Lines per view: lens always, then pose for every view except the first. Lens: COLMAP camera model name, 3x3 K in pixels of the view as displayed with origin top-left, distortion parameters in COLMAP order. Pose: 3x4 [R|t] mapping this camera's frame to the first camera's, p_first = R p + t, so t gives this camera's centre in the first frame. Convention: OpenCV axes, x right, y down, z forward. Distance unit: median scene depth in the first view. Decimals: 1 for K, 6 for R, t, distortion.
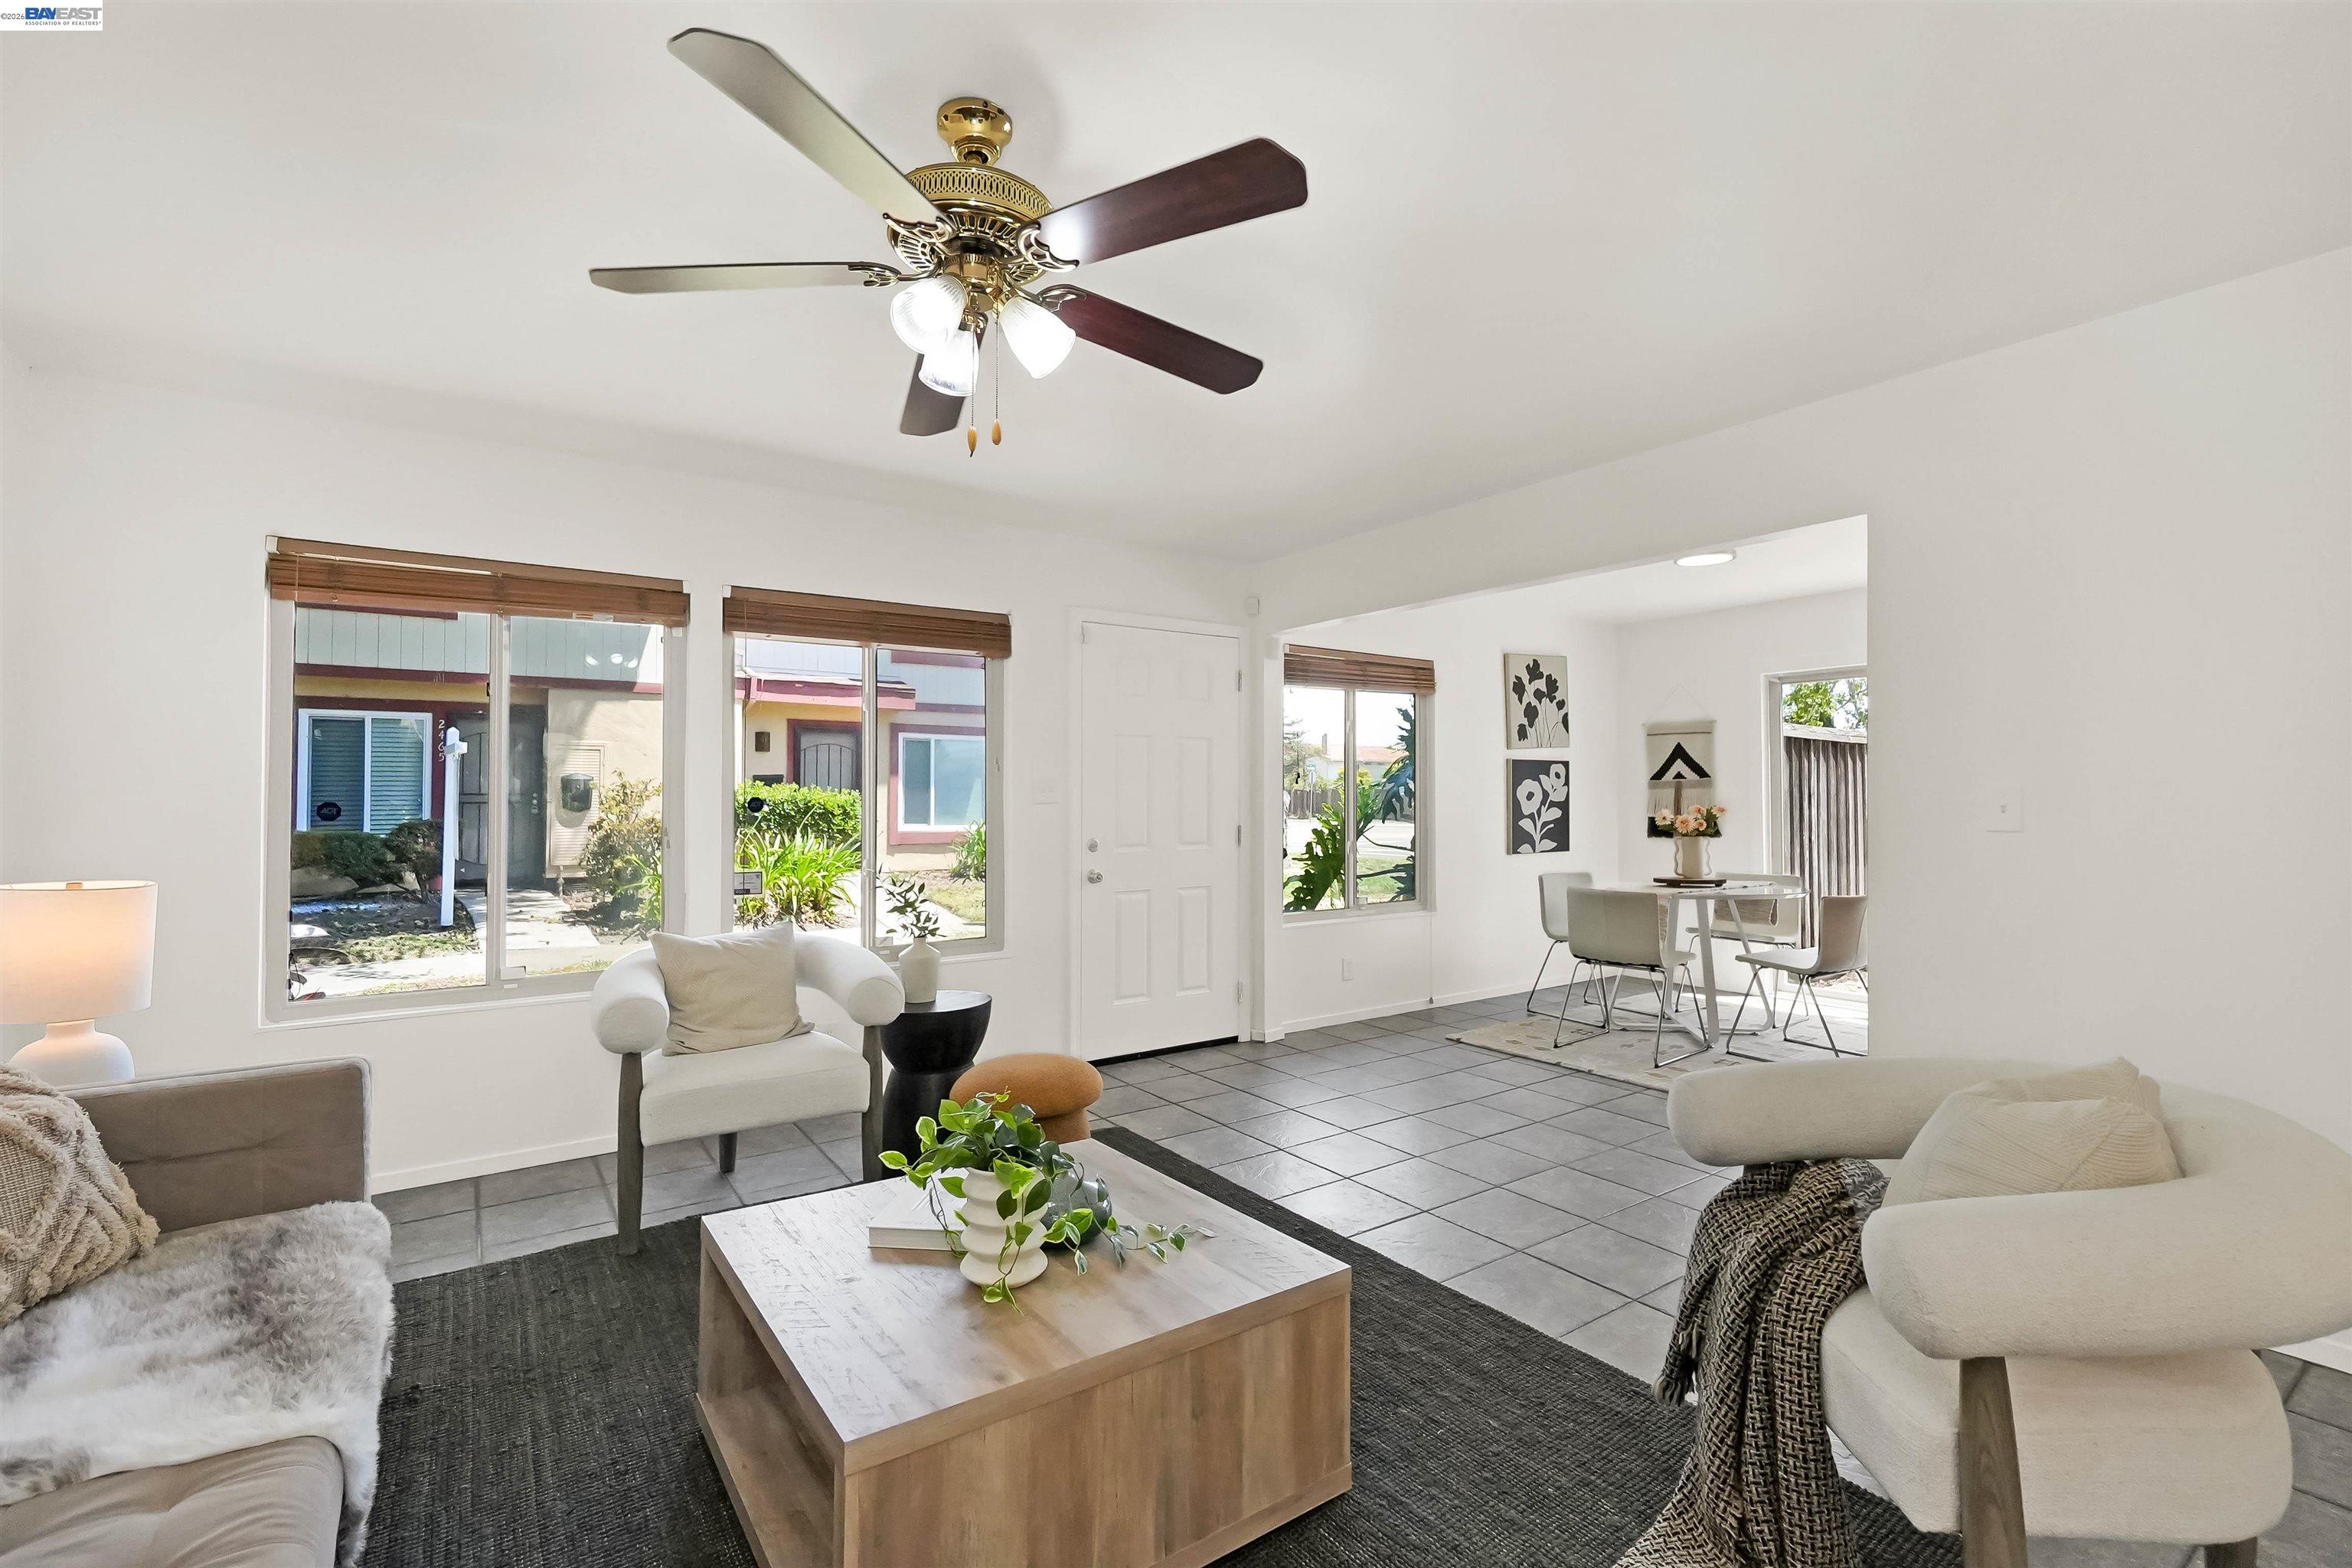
lens RADIAL K [[1022.8, 0, 1171.0], [0, 1022.8, 785.7], [0, 0, 1]] dist [-0.013192, 0.004612]
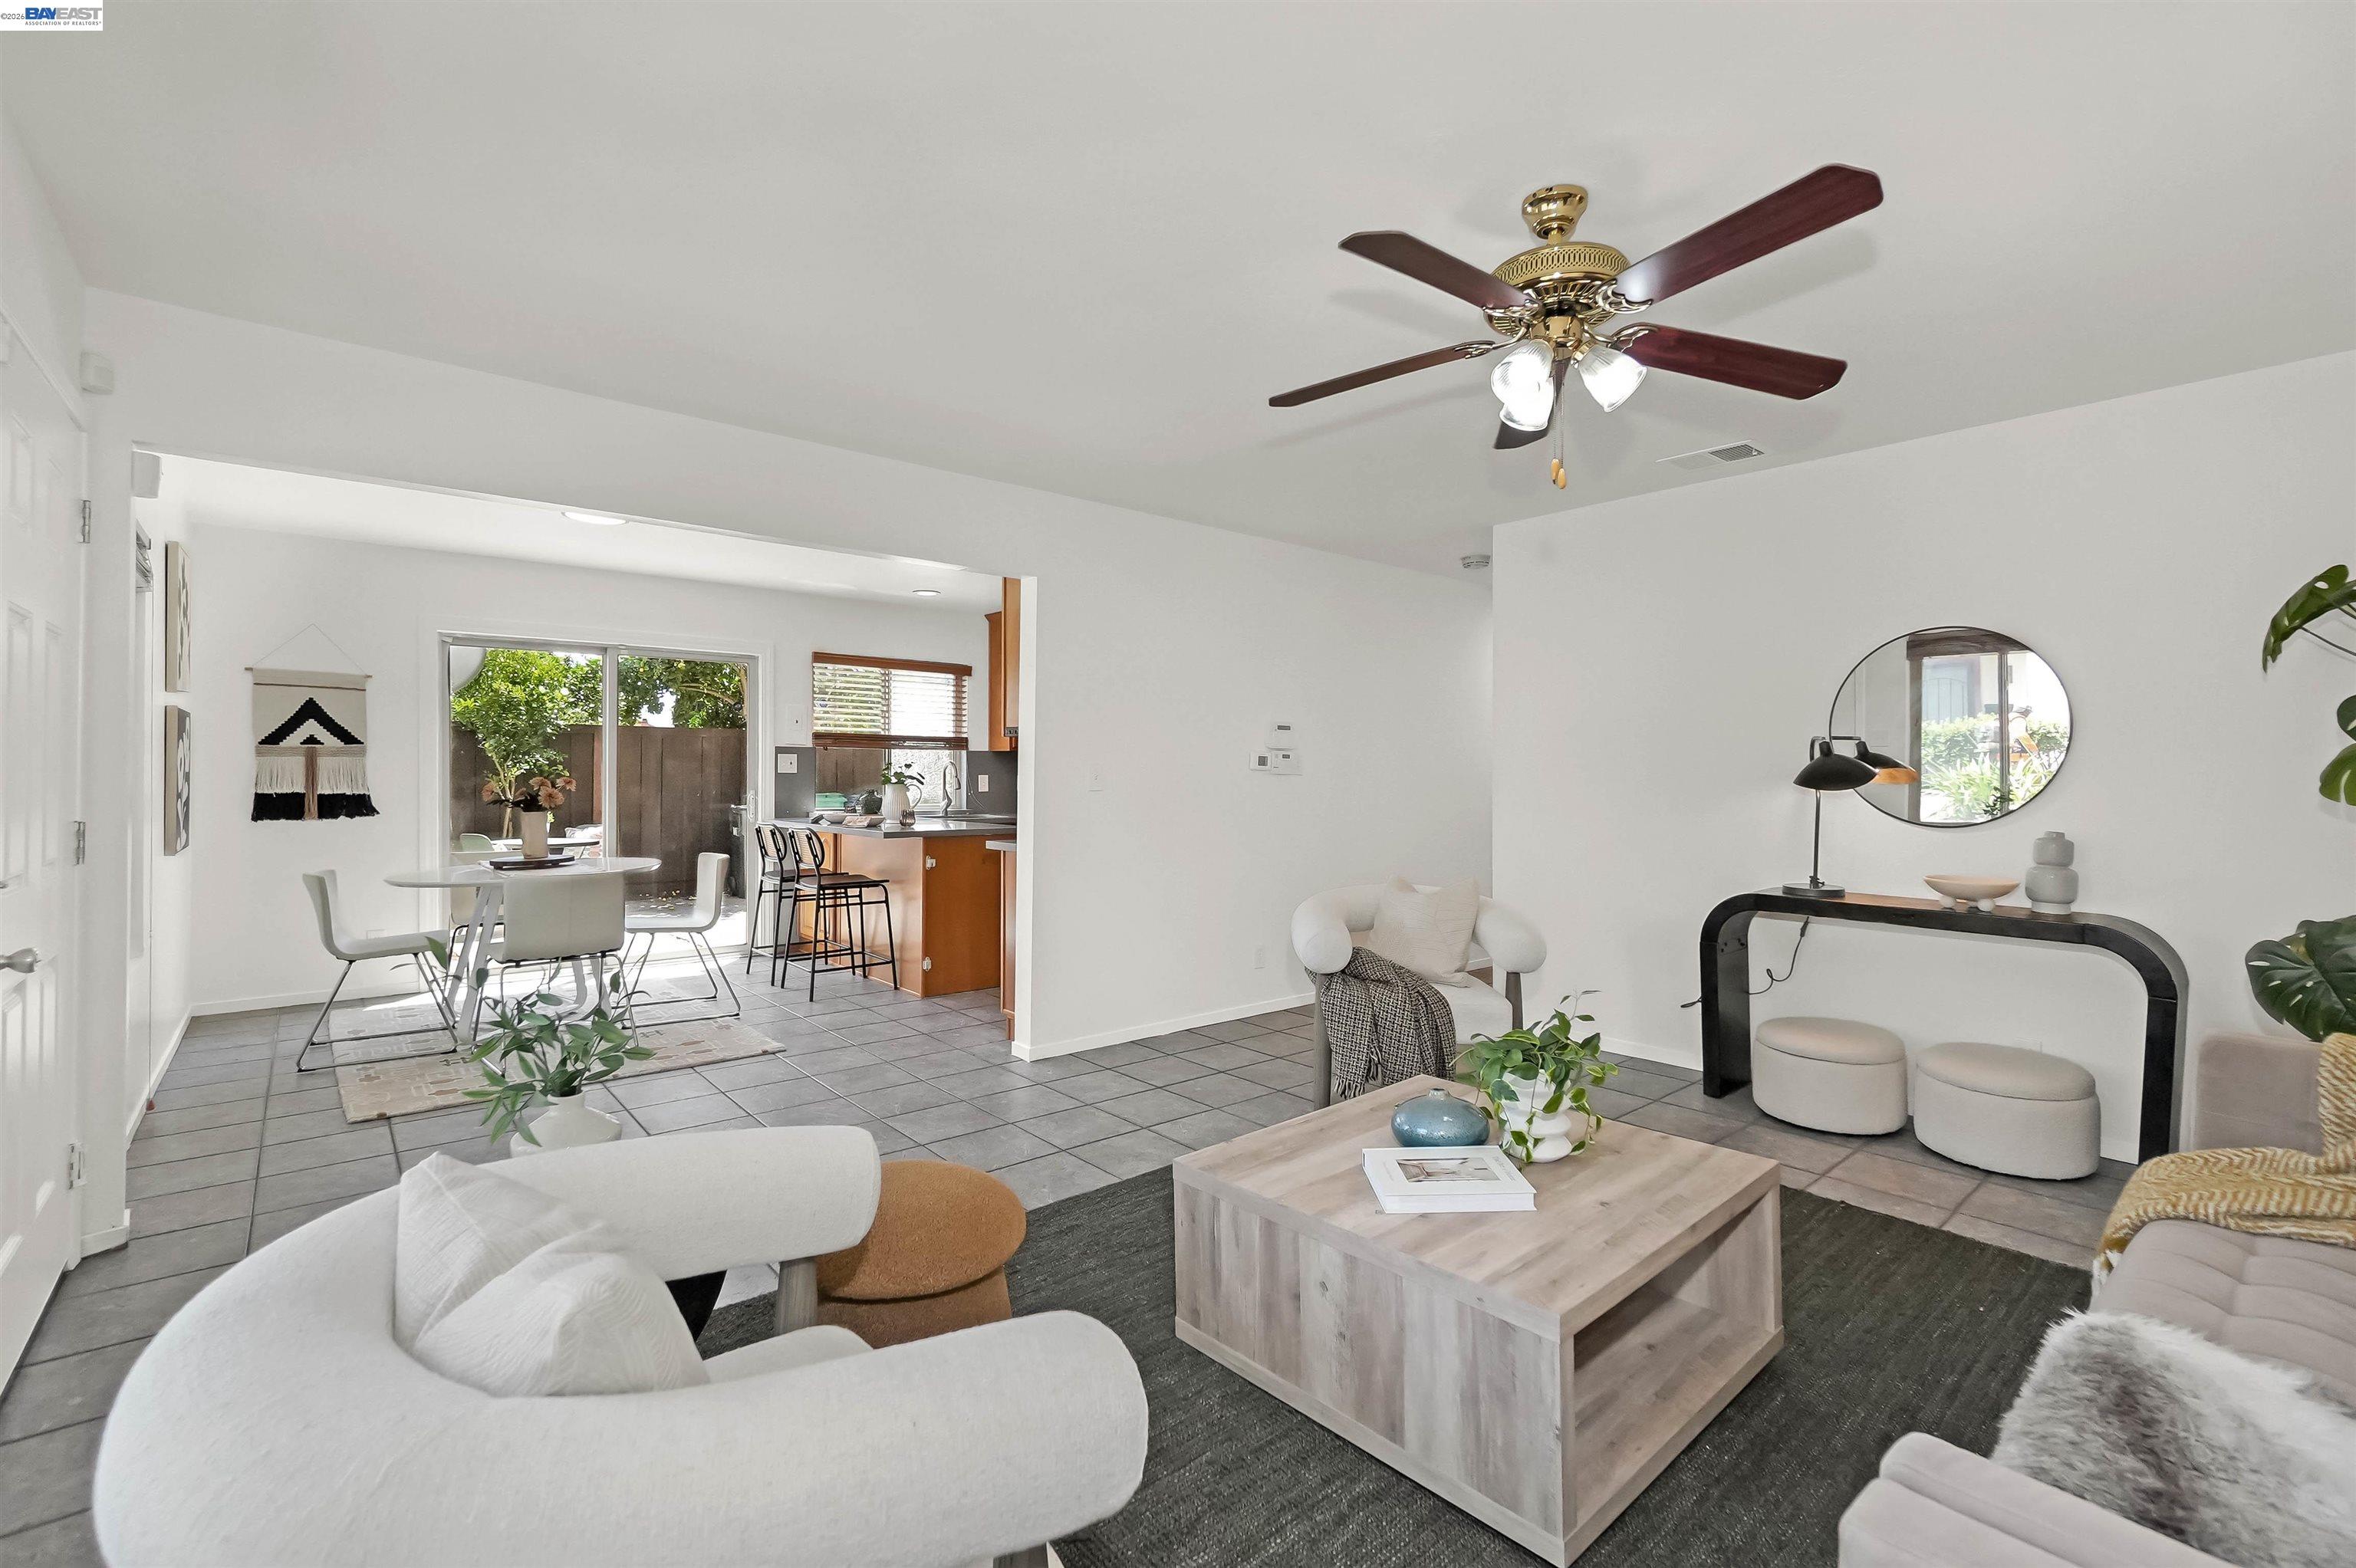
lens RADIAL K [[1024.4, 0, 1194.6], [0, 1024.4, 772.8], [0, 0, 1]] dist [-0.013192, 0.004612]
pose [[-0.109878, 0.003326, 0.993940, -0.364486], [-0.015957, 0.999860, -0.005110, 0.008838], [-0.993817, -0.016422, -0.109810, 0.419433]]
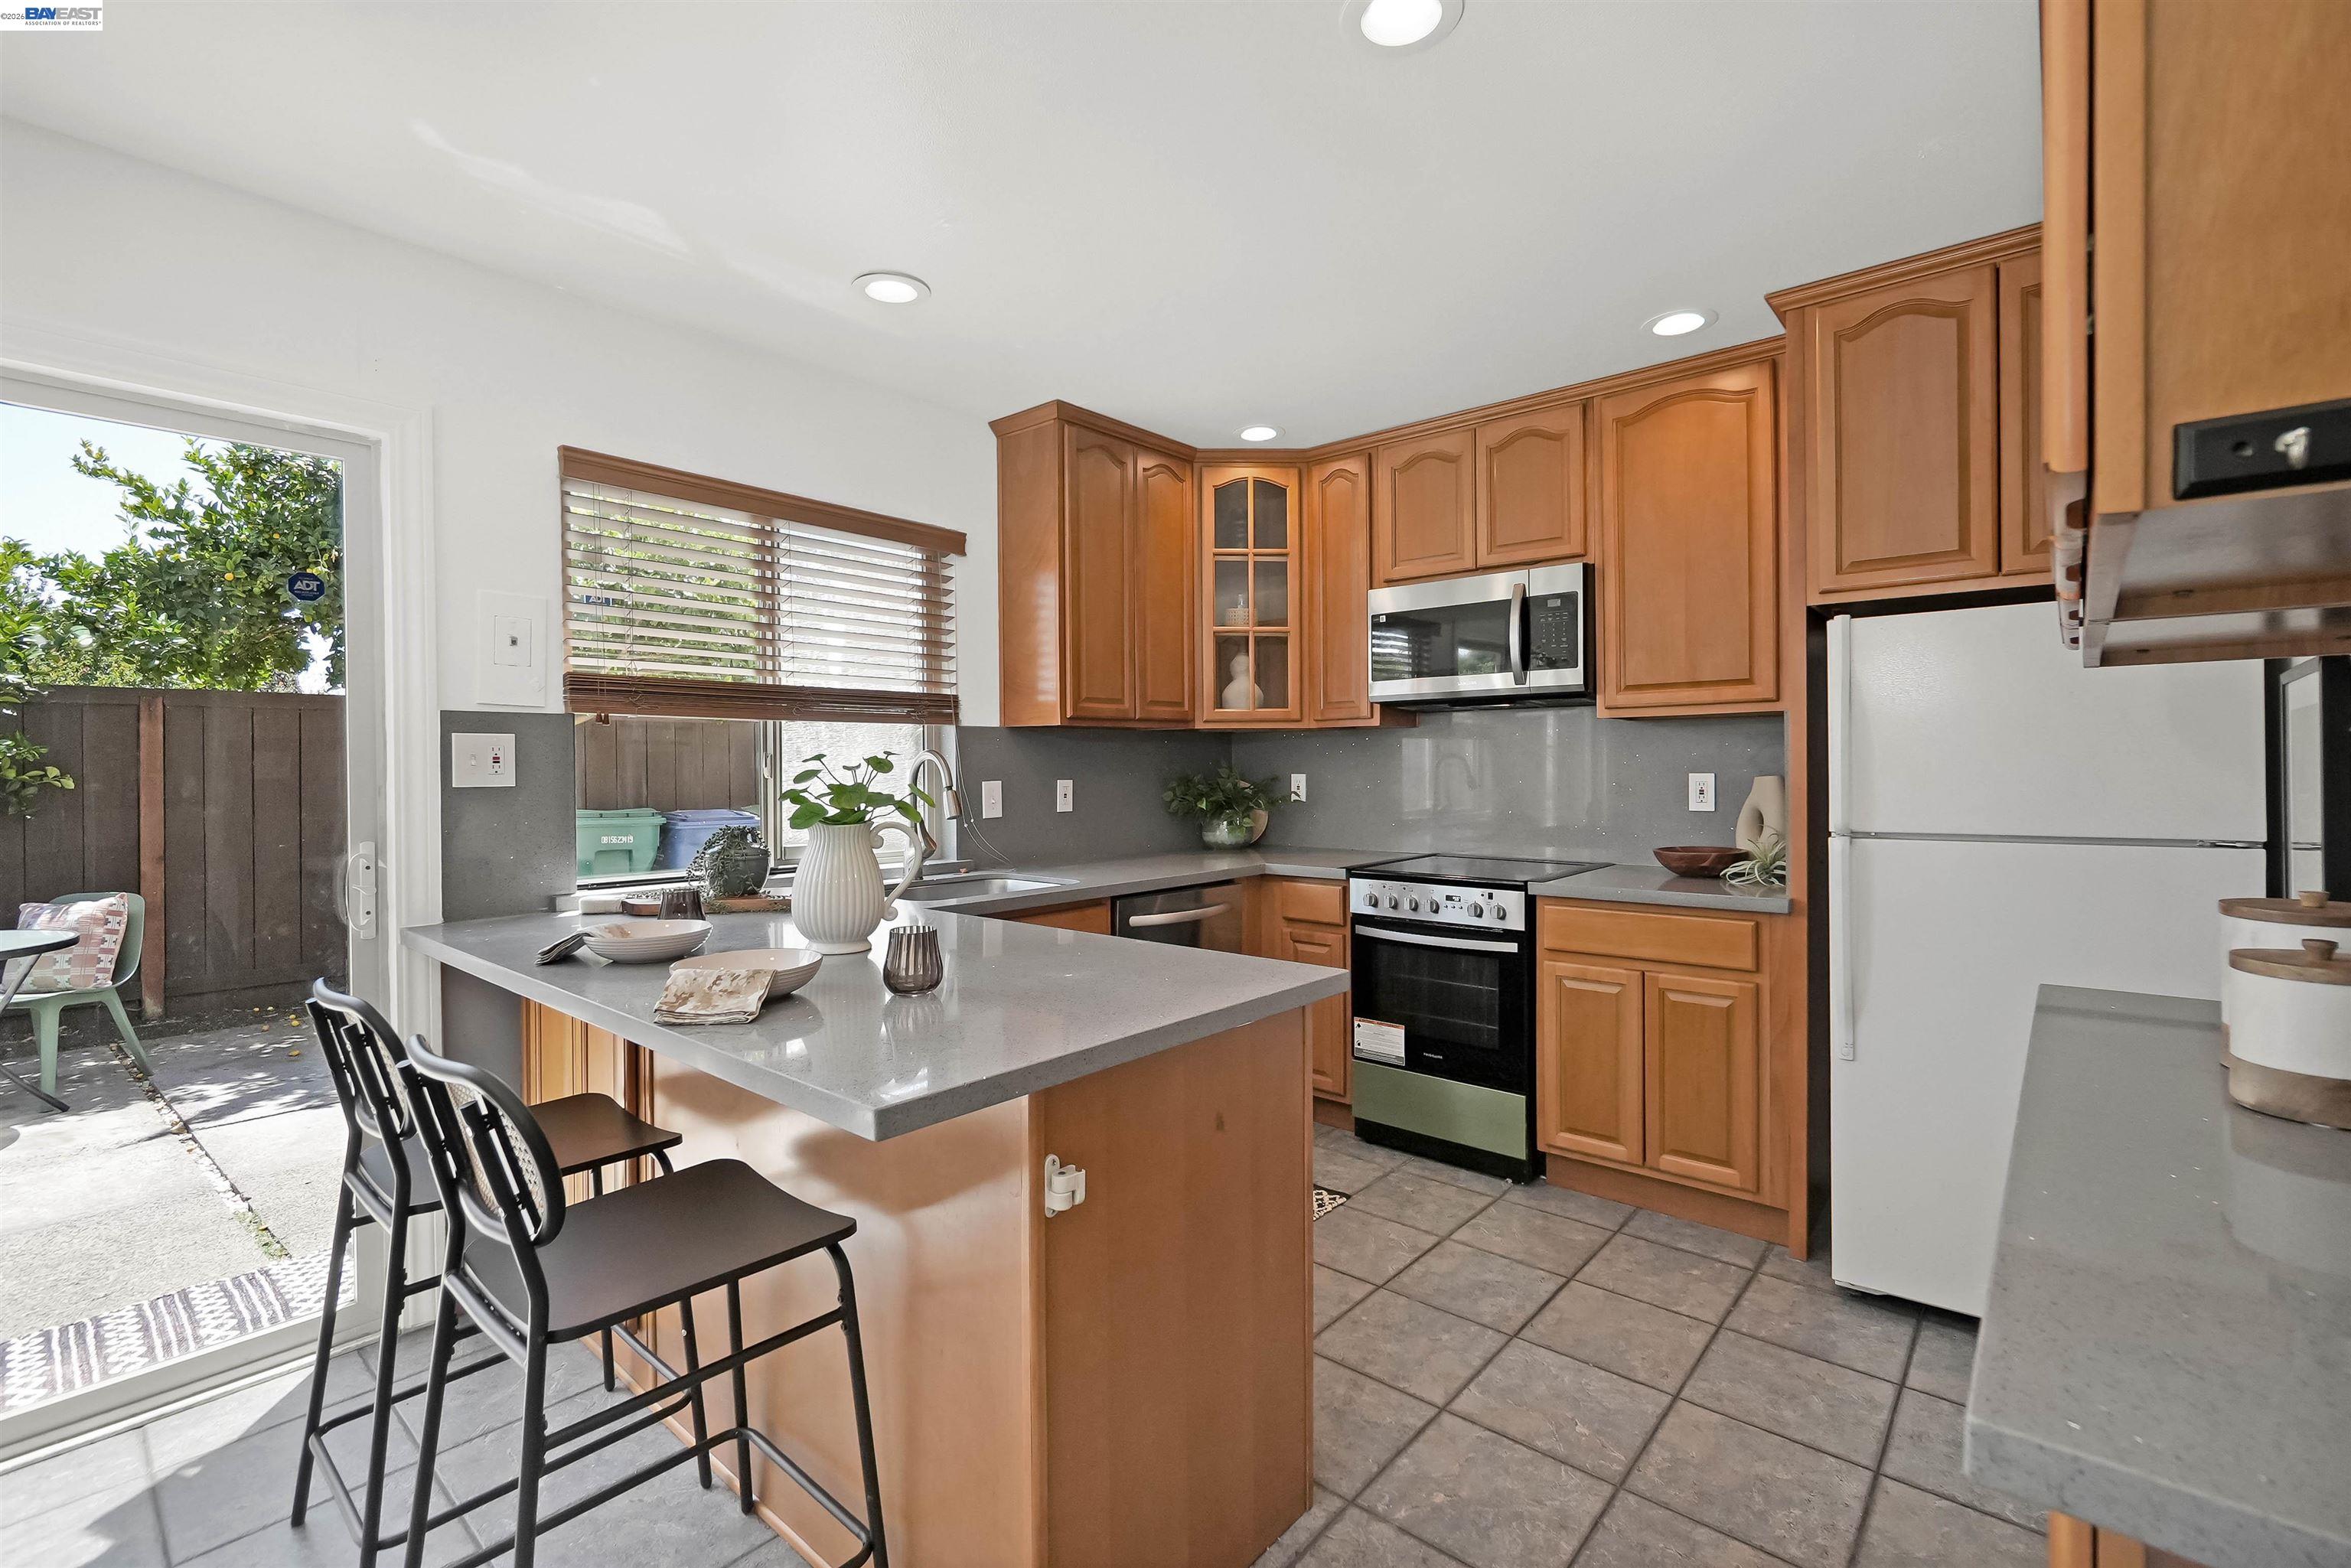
lens RADIAL K [[1022.3, 0, 1189.7], [0, 1022.3, 768.1], [0, 0, 1]] dist [-0.013192, 0.004612]
pose [[-0.251467, 0.000044, 0.967866, 0.312755], [-0.001986, 0.999998, -0.000562, 0.002983], [-0.967864, -0.002063, -0.251466, 0.567666]]
